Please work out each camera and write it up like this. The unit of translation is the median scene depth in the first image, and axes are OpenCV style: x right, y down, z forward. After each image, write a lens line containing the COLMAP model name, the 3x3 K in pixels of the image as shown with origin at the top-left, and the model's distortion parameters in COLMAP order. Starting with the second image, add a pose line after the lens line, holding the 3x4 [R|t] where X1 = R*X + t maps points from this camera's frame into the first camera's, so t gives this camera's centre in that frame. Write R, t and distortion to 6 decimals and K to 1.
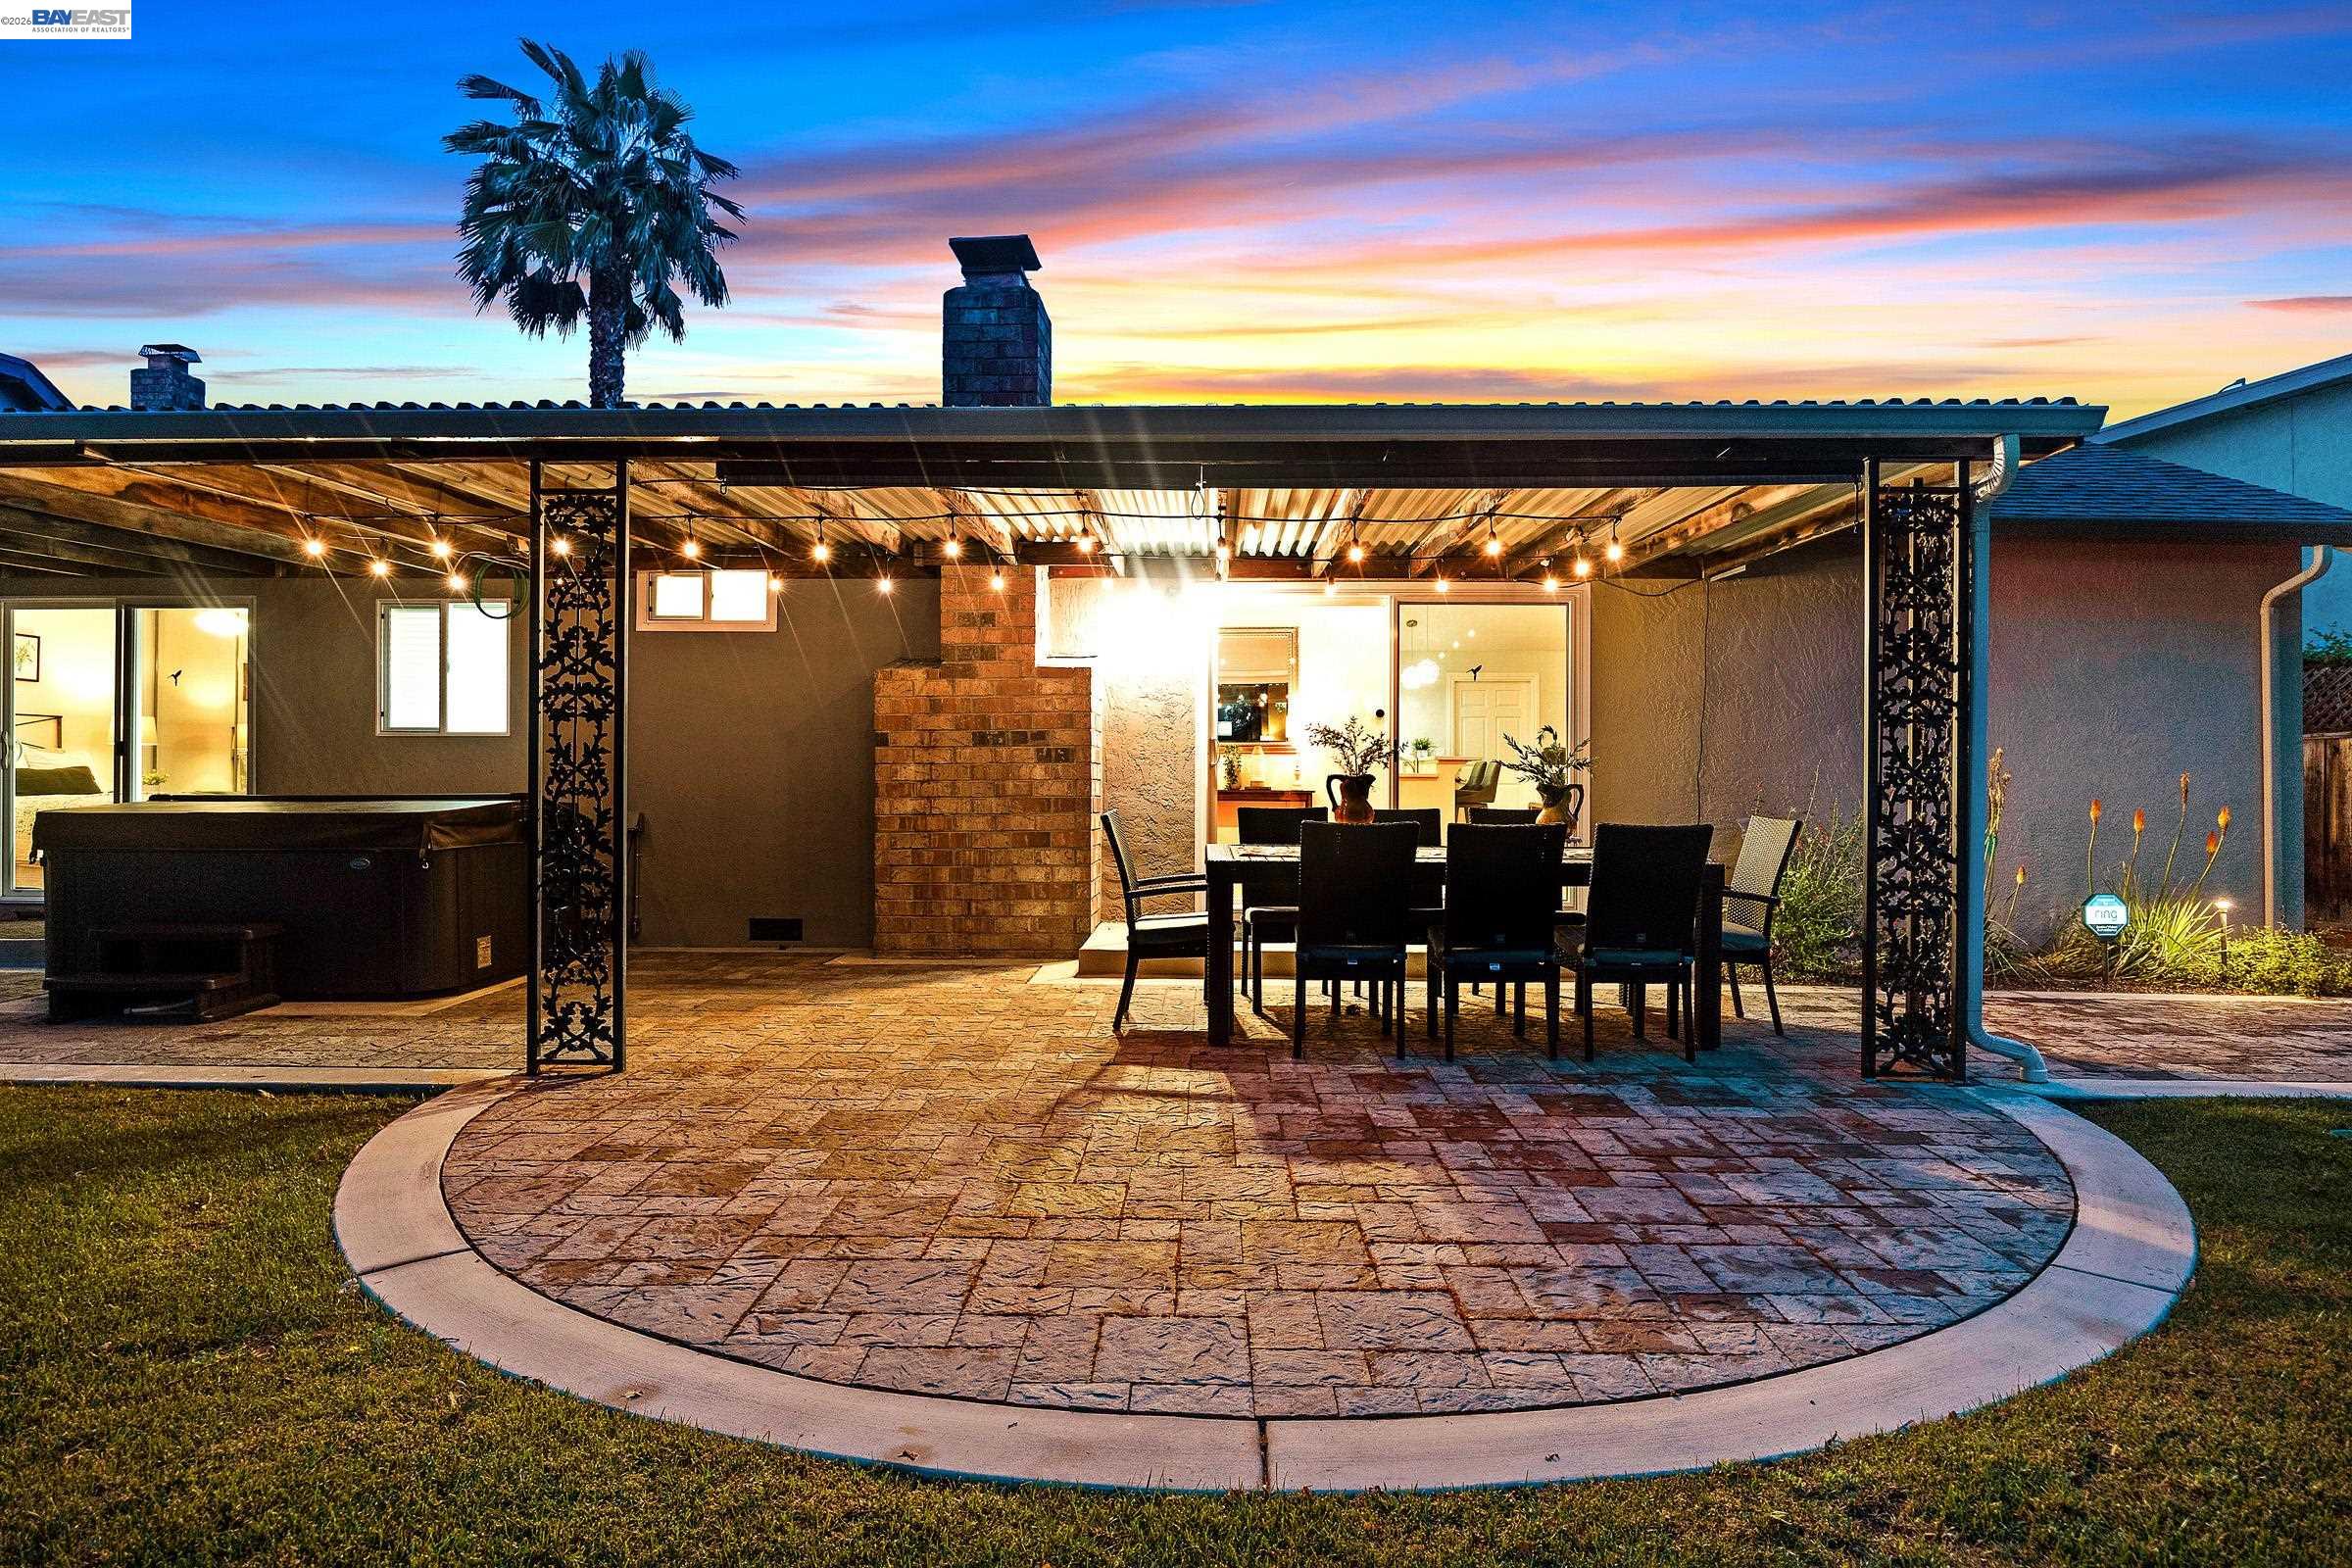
lens RADIAL K [[1339.6, 0, 1176.0], [0, 1339.6, 784.0], [0, 0, 1]] dist [-0.011236, 0.000104]
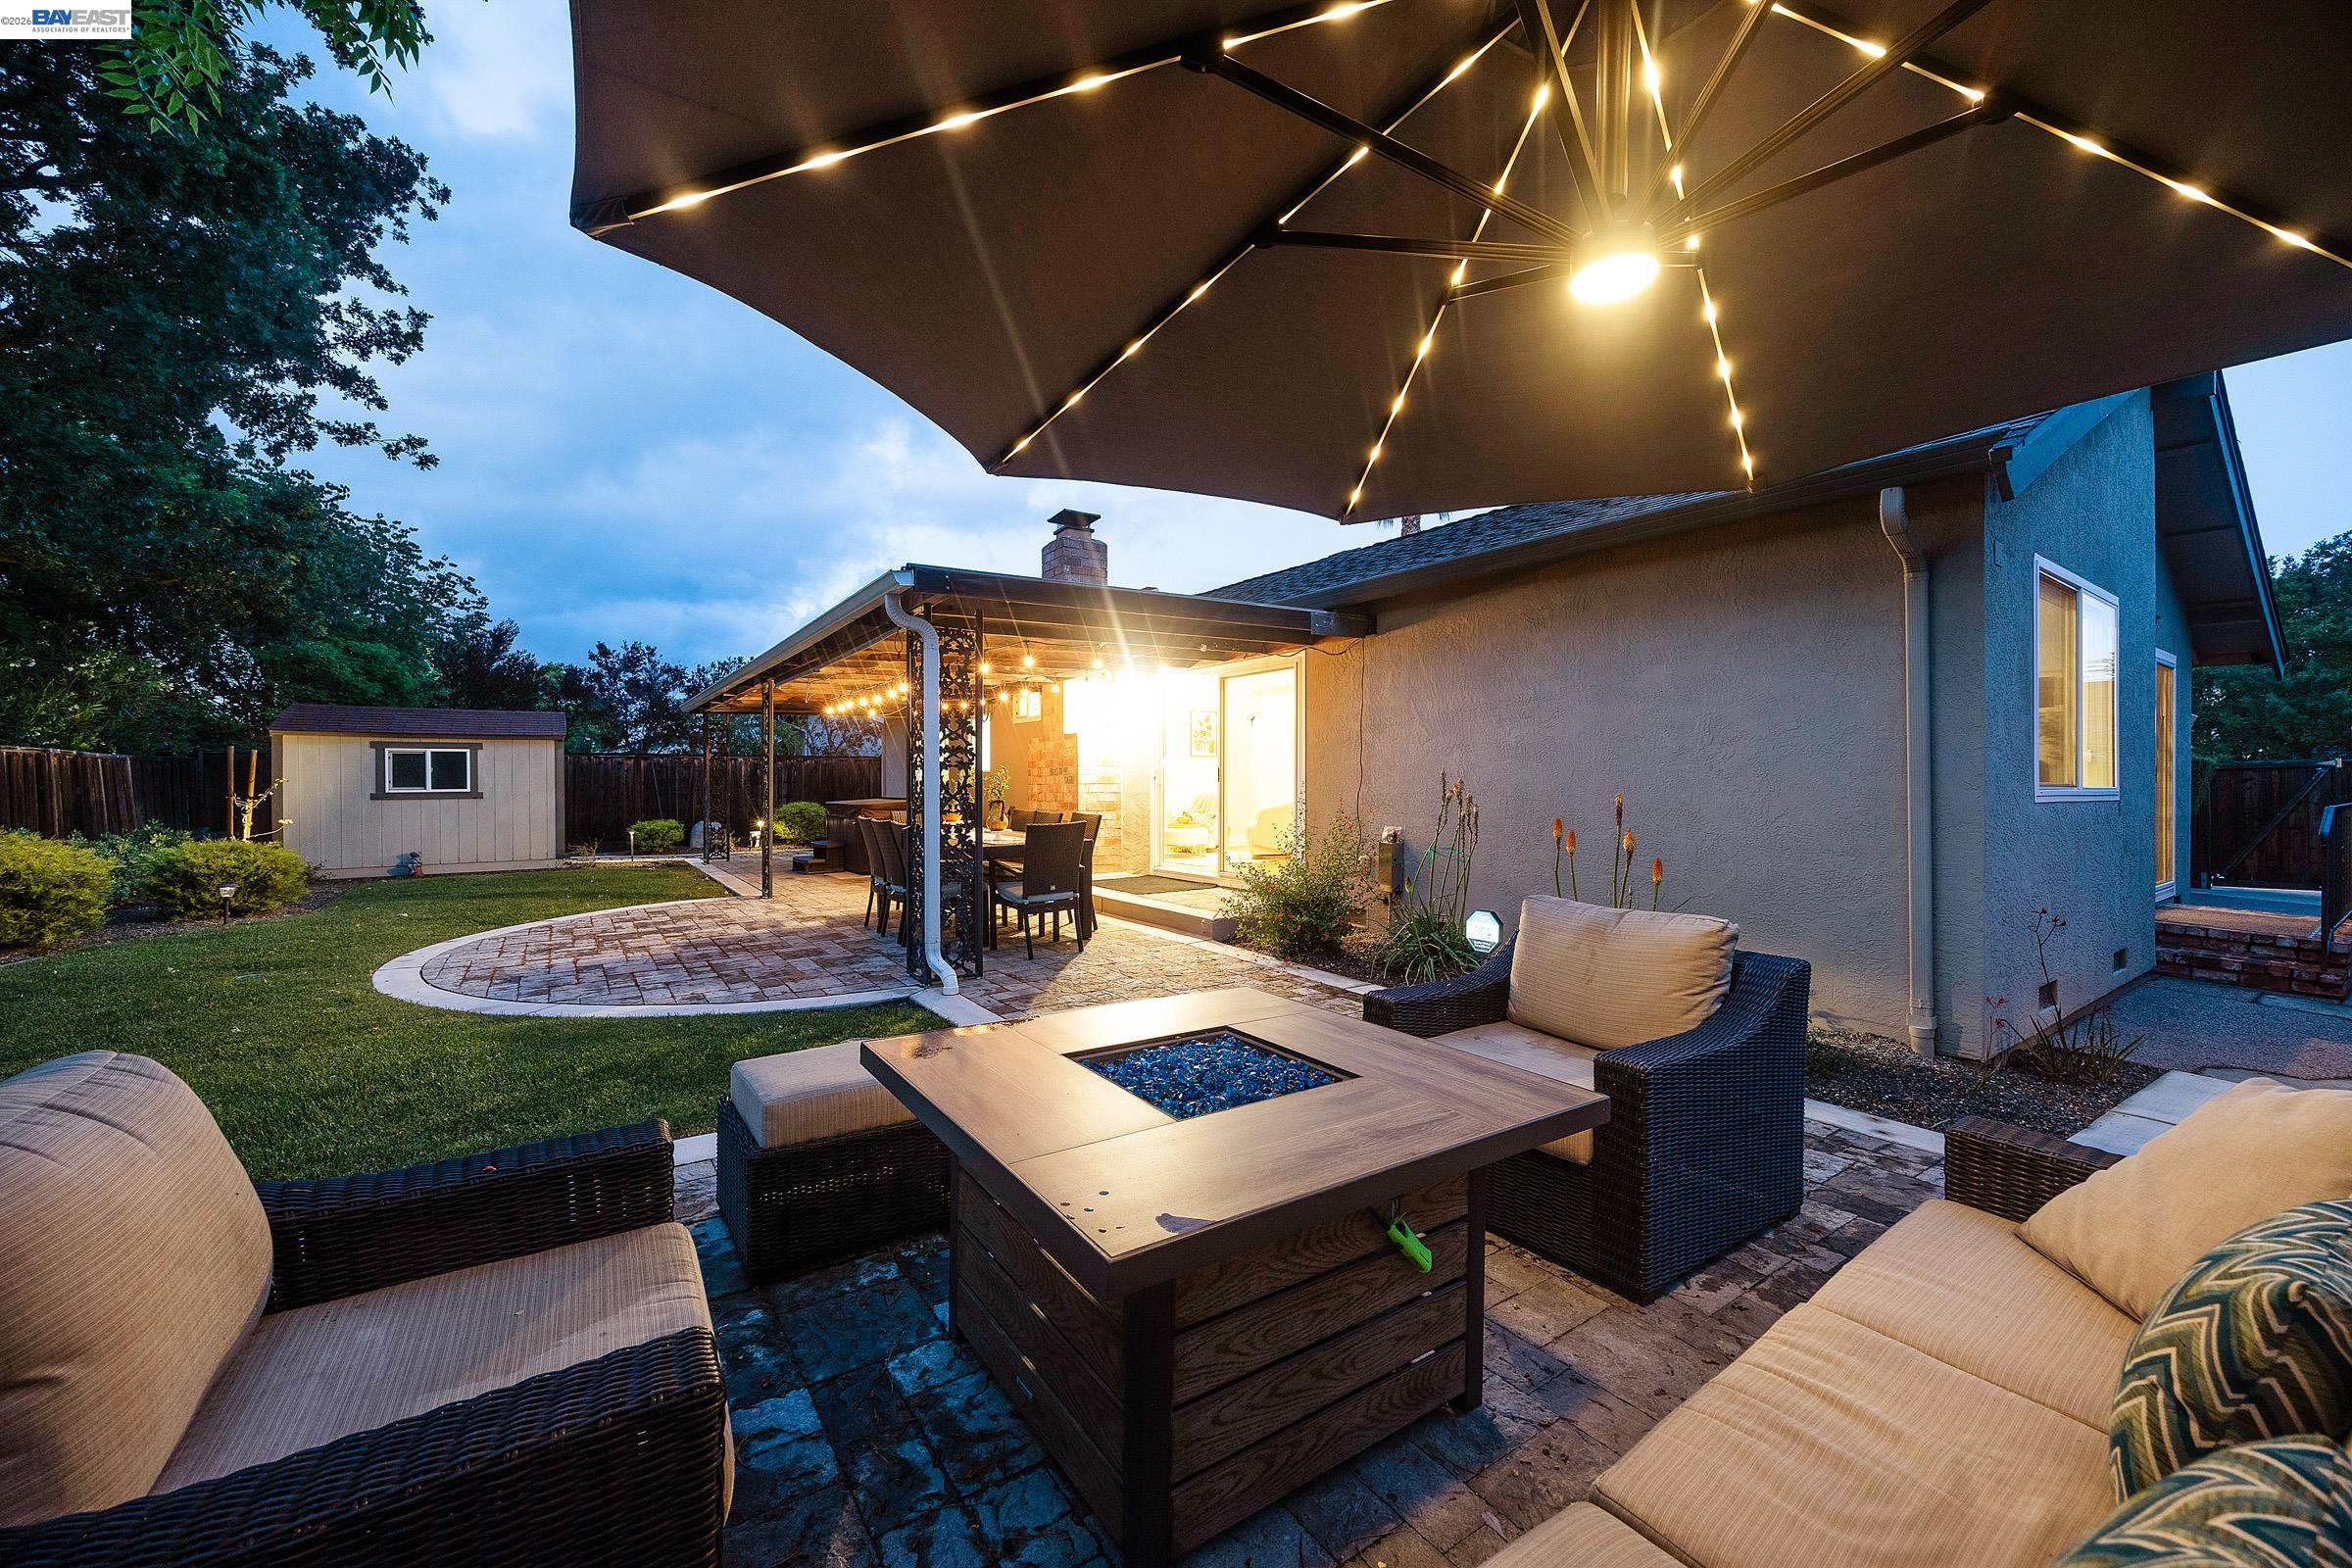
lens RADIAL K [[913.8, 0, 1176.0], [0, 913.8, 784.0], [0, 0, 1]] dist [-0.001081, -0.000112]
pose [[0.574862, -0.001046, -0.818249, 1.054568], [0.002240, 0.999997, 0.000295, -0.016161], [0.818247, -0.002002, 0.574863, 0.381306]]
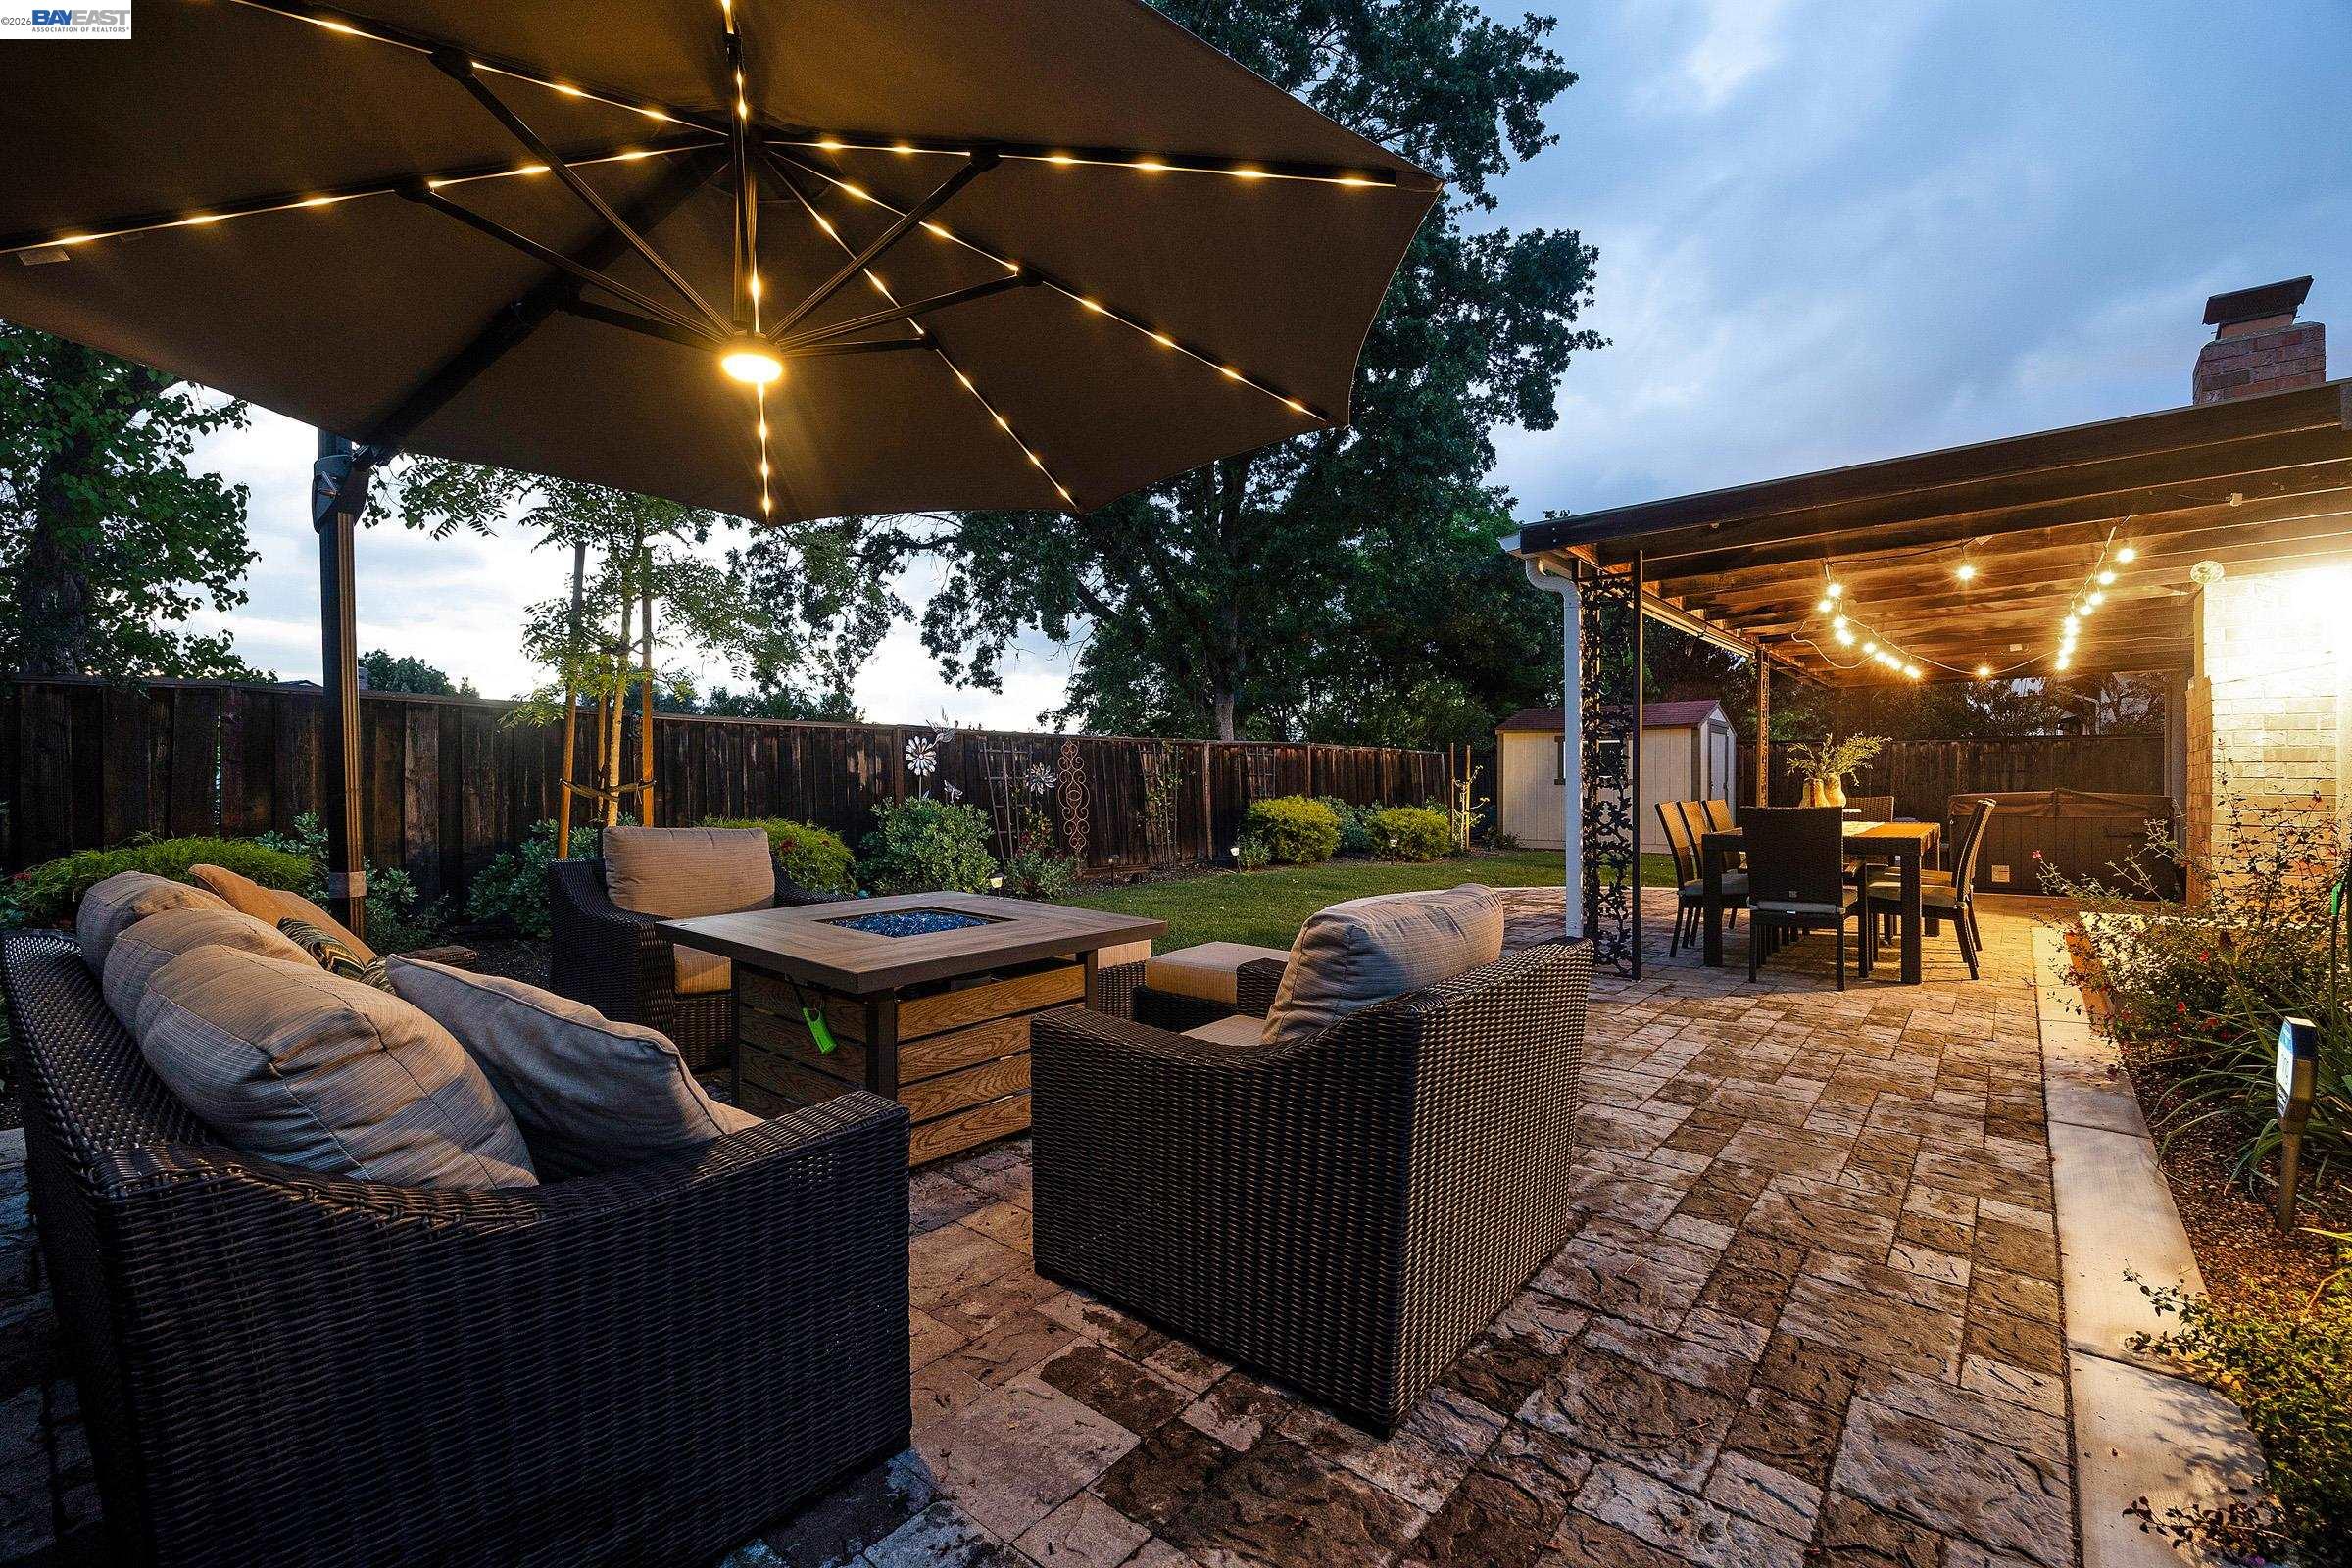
lens RADIAL K [[1024.5, 0, 1176.0], [0, 1024.5, 784.0], [0, 0, 1]] dist [-0.003248, -0.000365]
pose [[-0.637900, -0.001334, -0.770118, 1.109852], [-0.006840, 0.999969, 0.003933, 0.003392], [0.770089, 0.007777, -0.637889, 0.890662]]
